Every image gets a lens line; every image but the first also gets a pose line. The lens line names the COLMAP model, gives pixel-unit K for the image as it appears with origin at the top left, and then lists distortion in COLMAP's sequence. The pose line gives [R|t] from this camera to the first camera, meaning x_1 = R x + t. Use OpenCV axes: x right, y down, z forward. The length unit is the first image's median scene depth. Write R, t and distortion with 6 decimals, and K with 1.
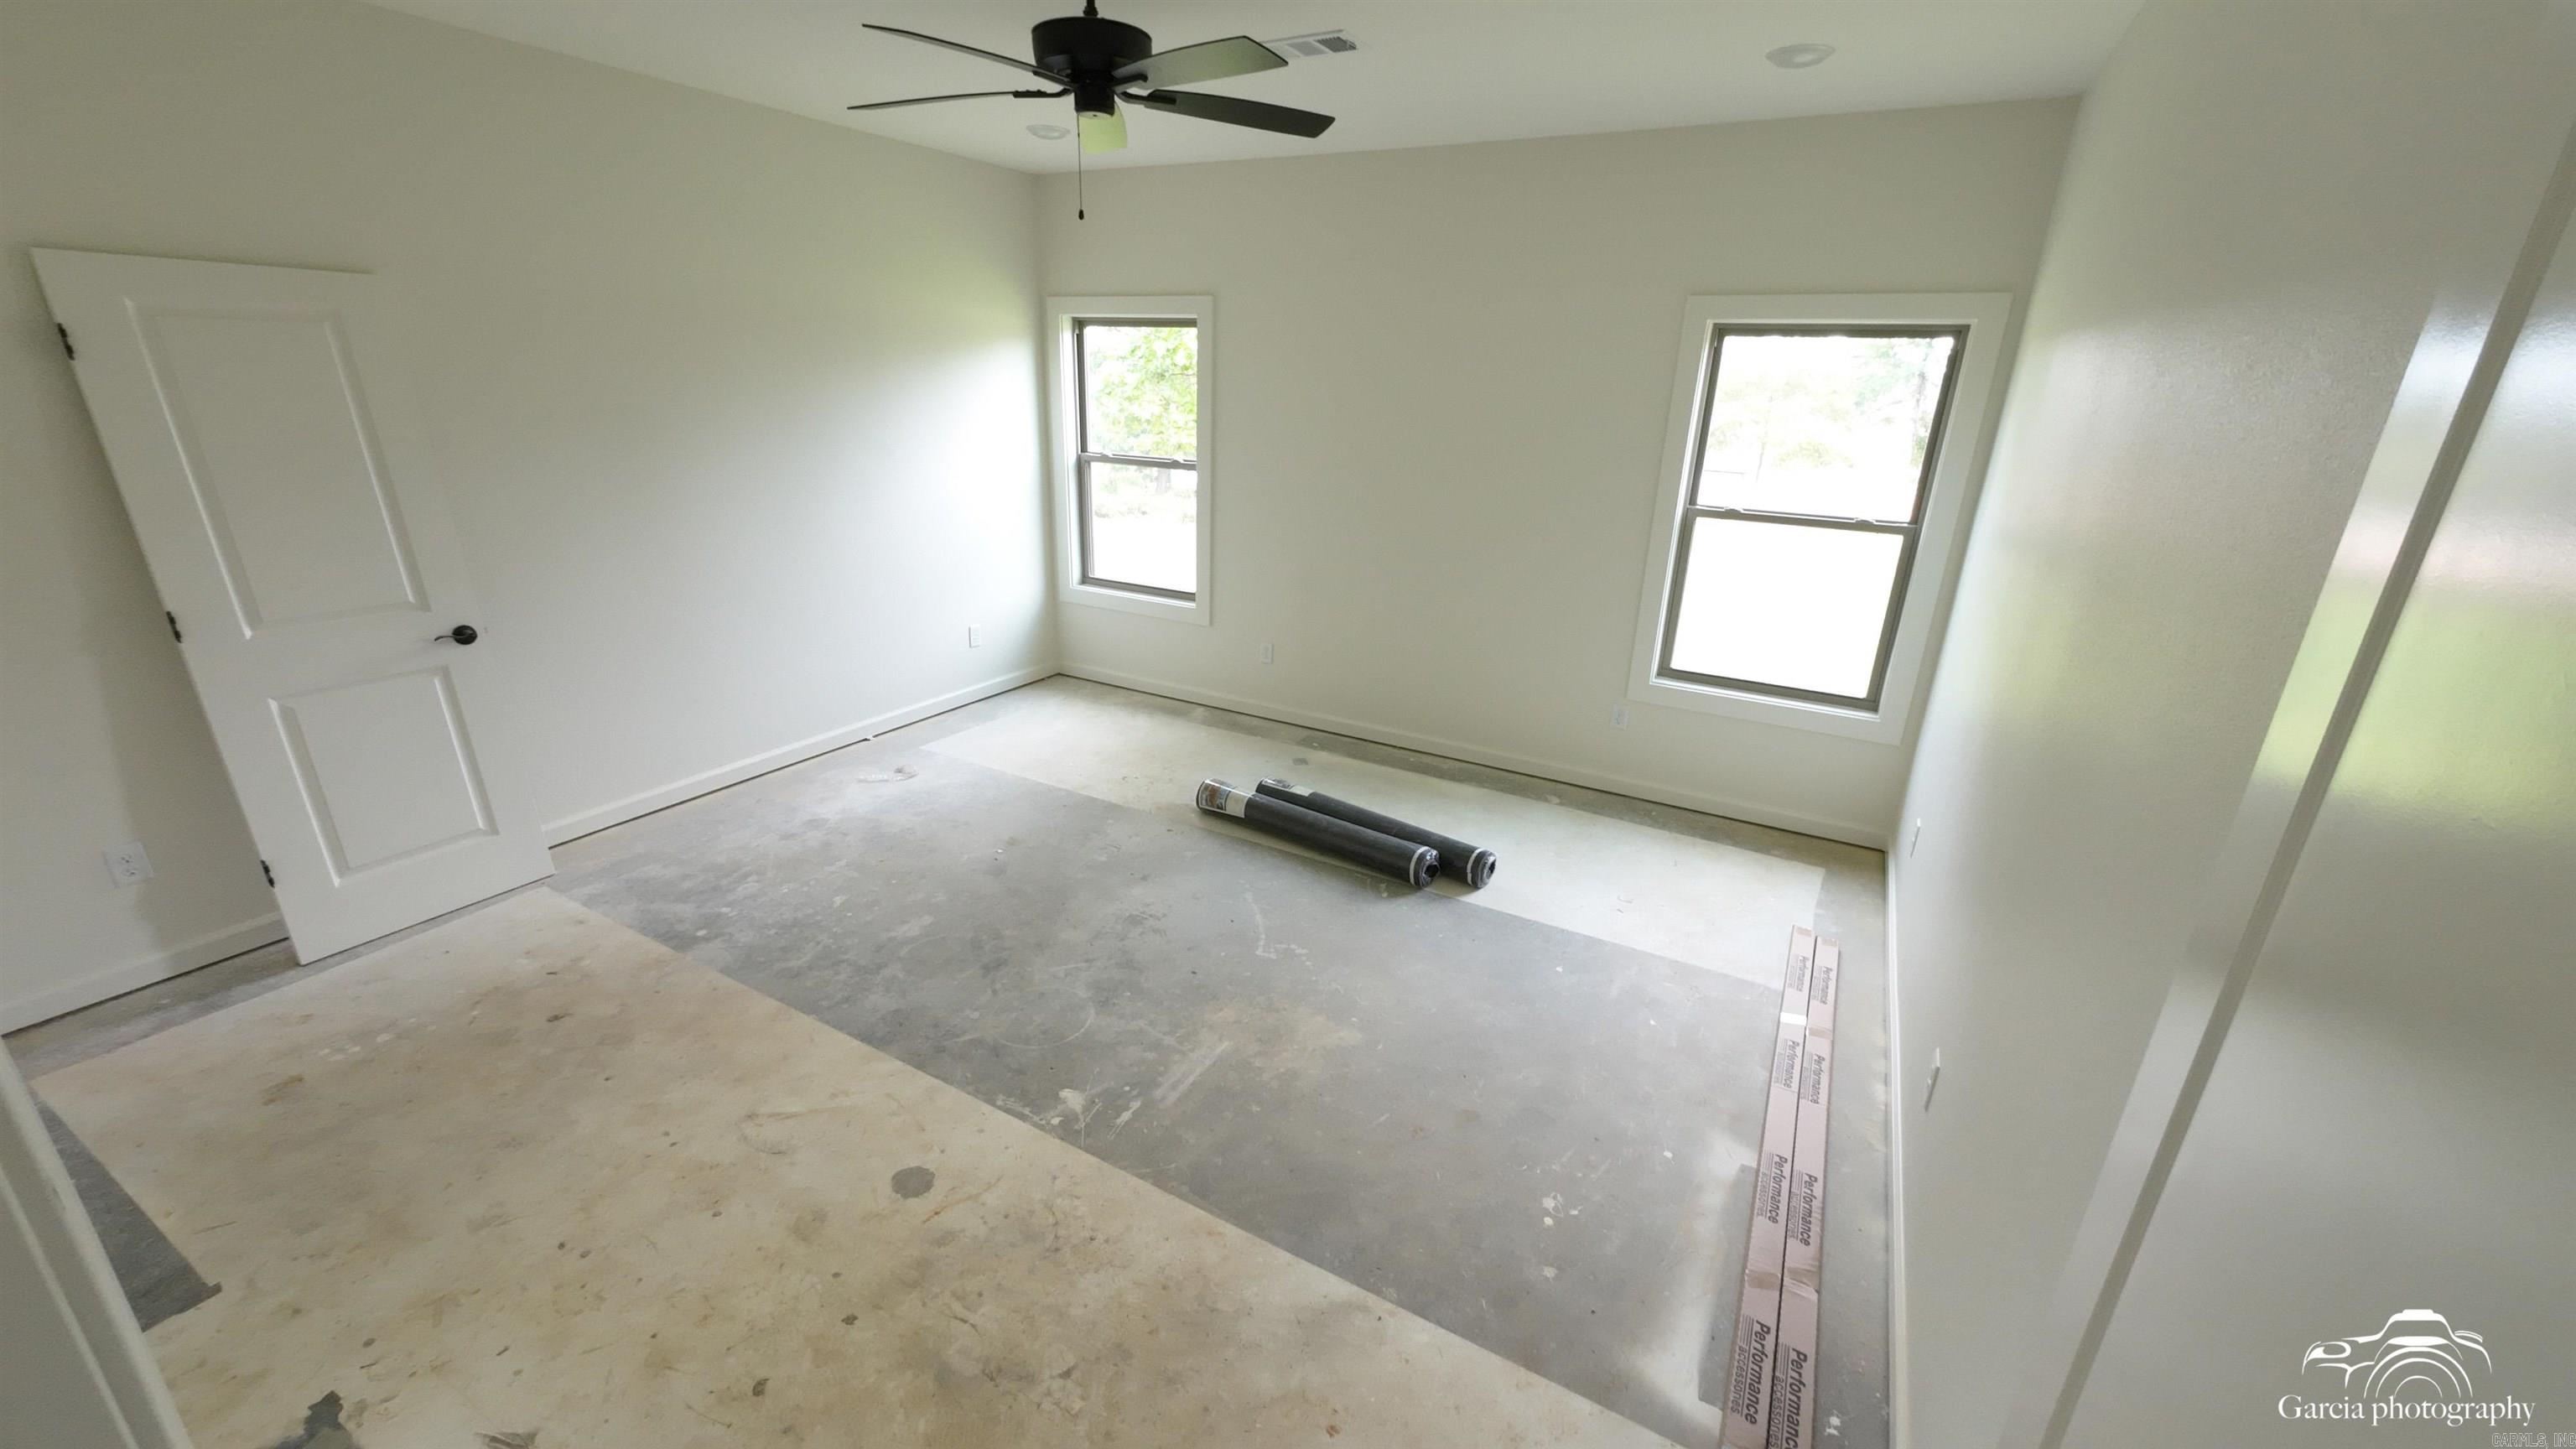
lens RADIAL K [[1003.6, 0, 1304.8], [0, 1003.6, 726.6], [0, 0, 1]] dist [0.003989, -0.000149]
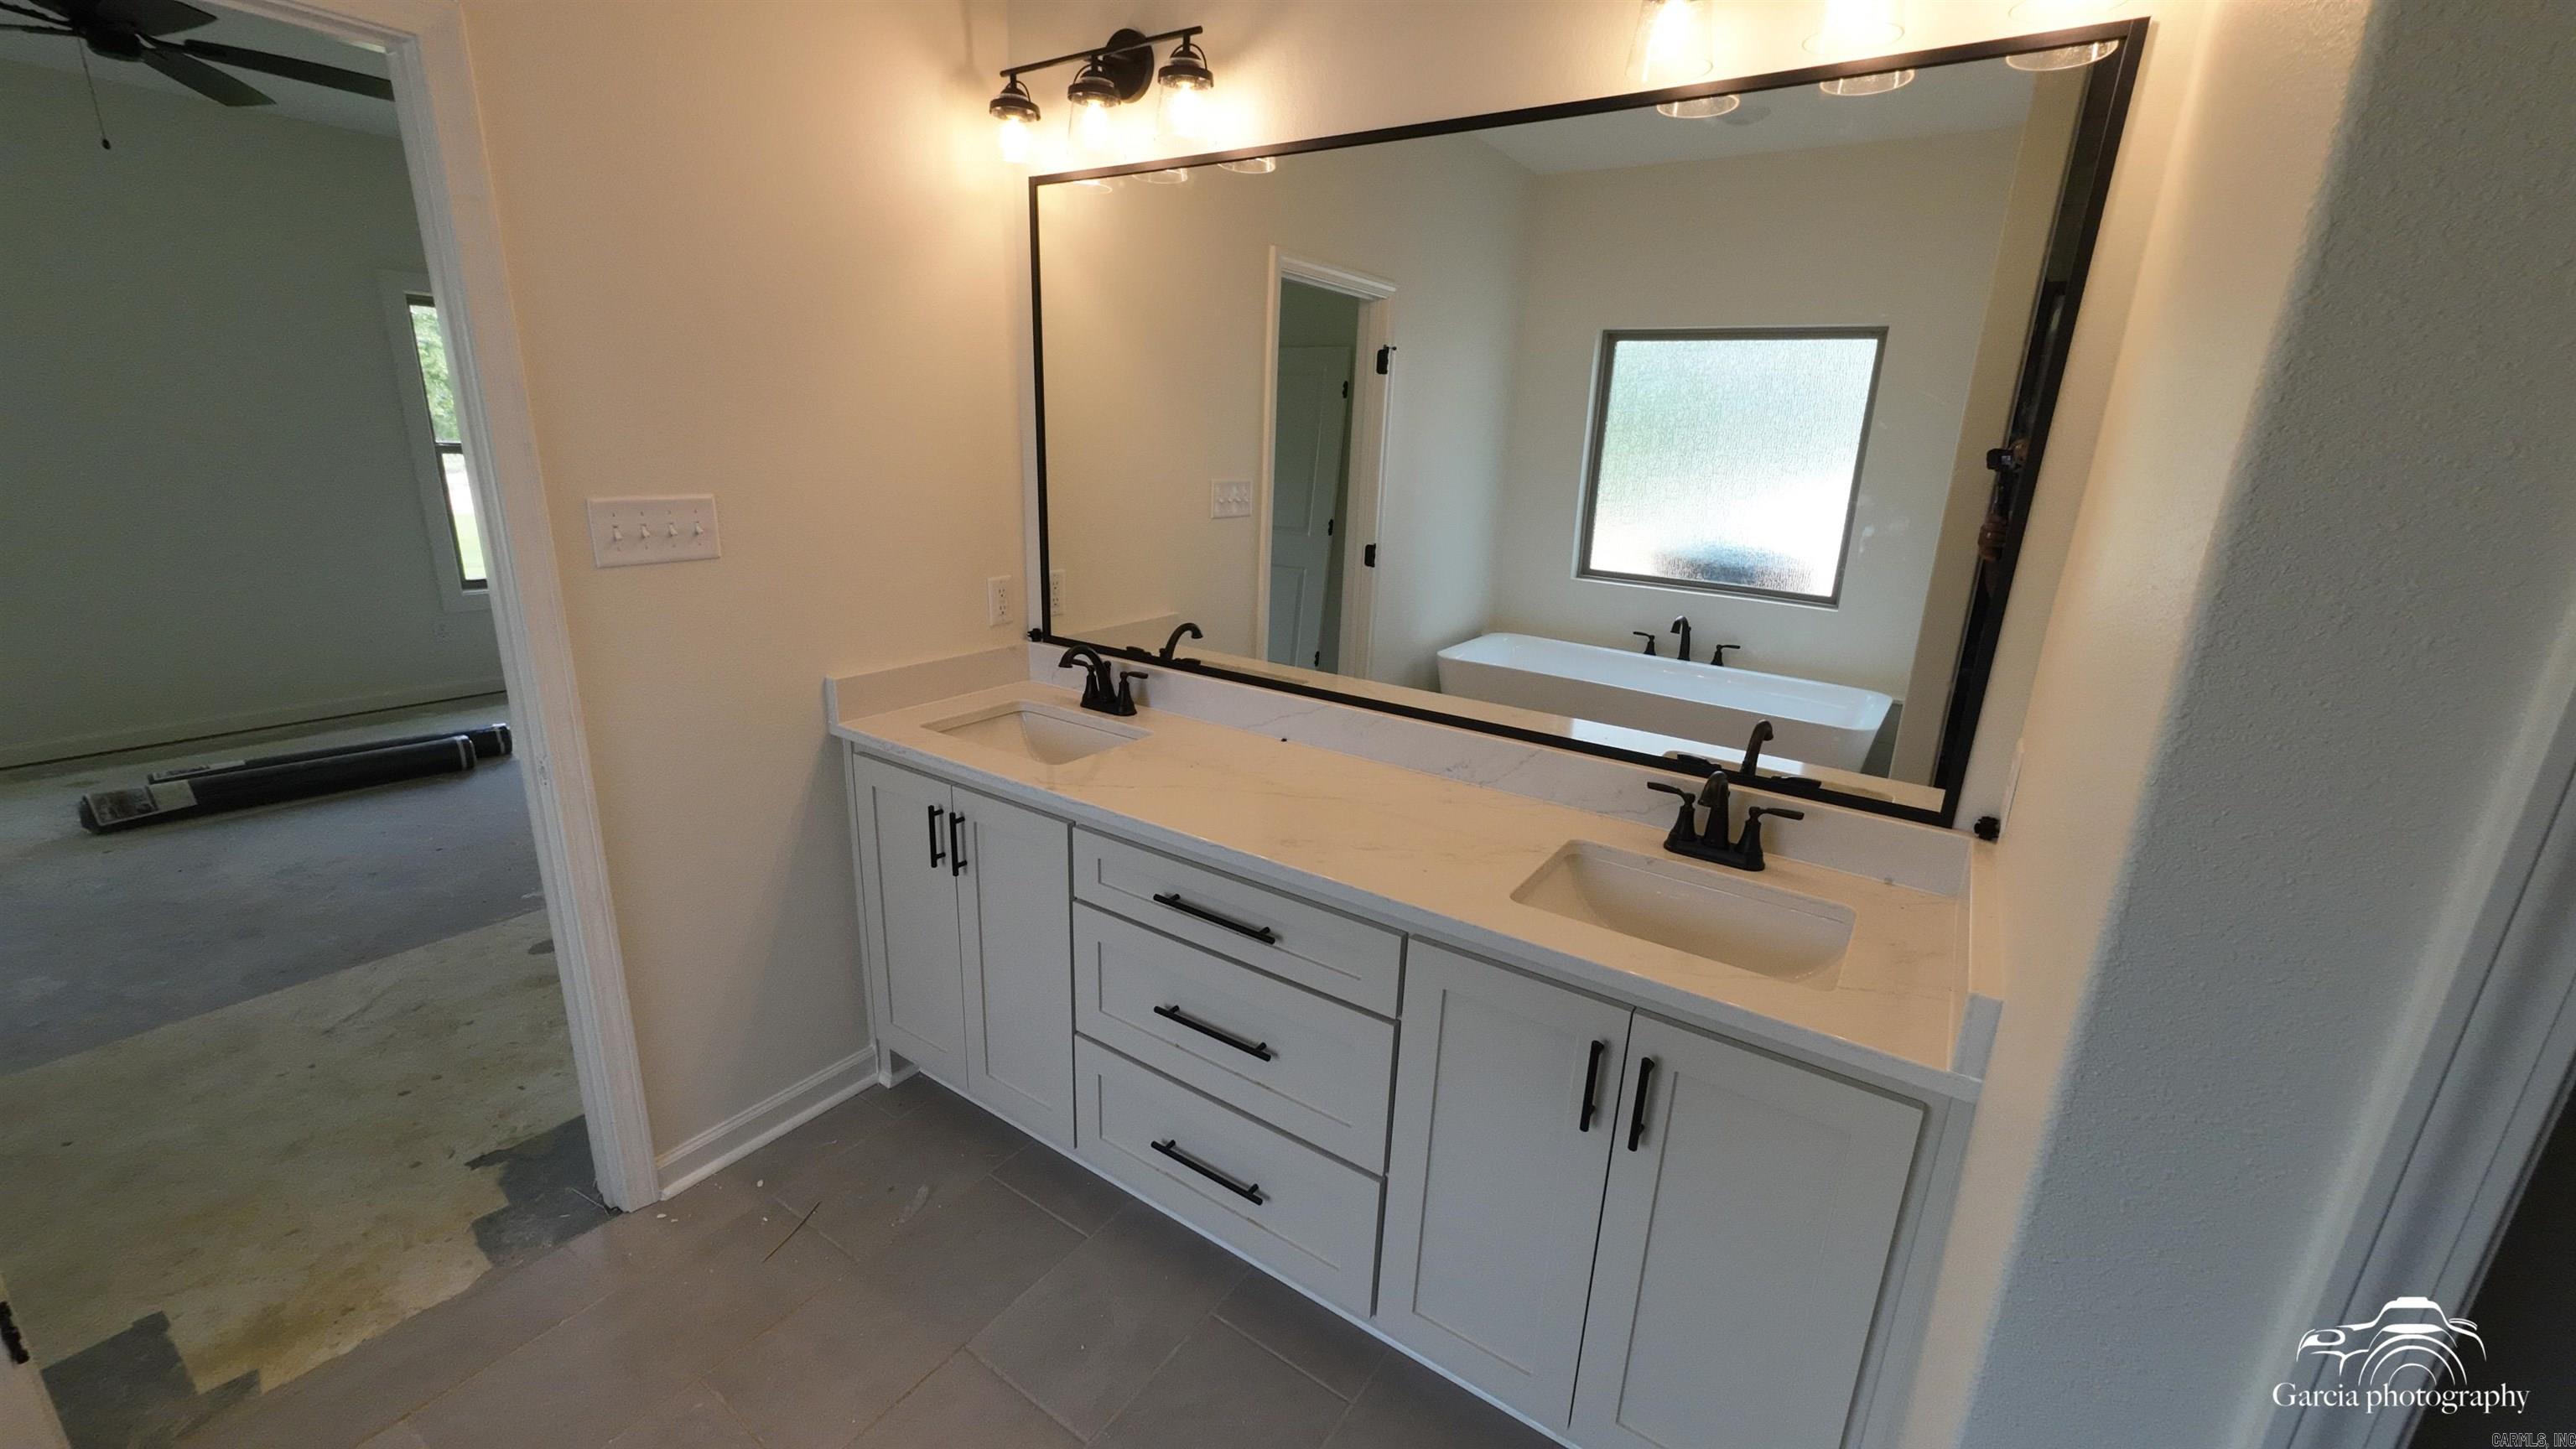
lens RADIAL K [[1003.6, 0, 1289.6], [0, 1003.6, 706.5], [0, 0, 1]] dist [0.003989, -0.000149]
pose [[0.086335, -0.295230, 0.951517, -1.057663], [0.300966, 0.918189, 0.257581, 0.094328], [-0.949719, 0.264136, 0.168126, -0.136280]]
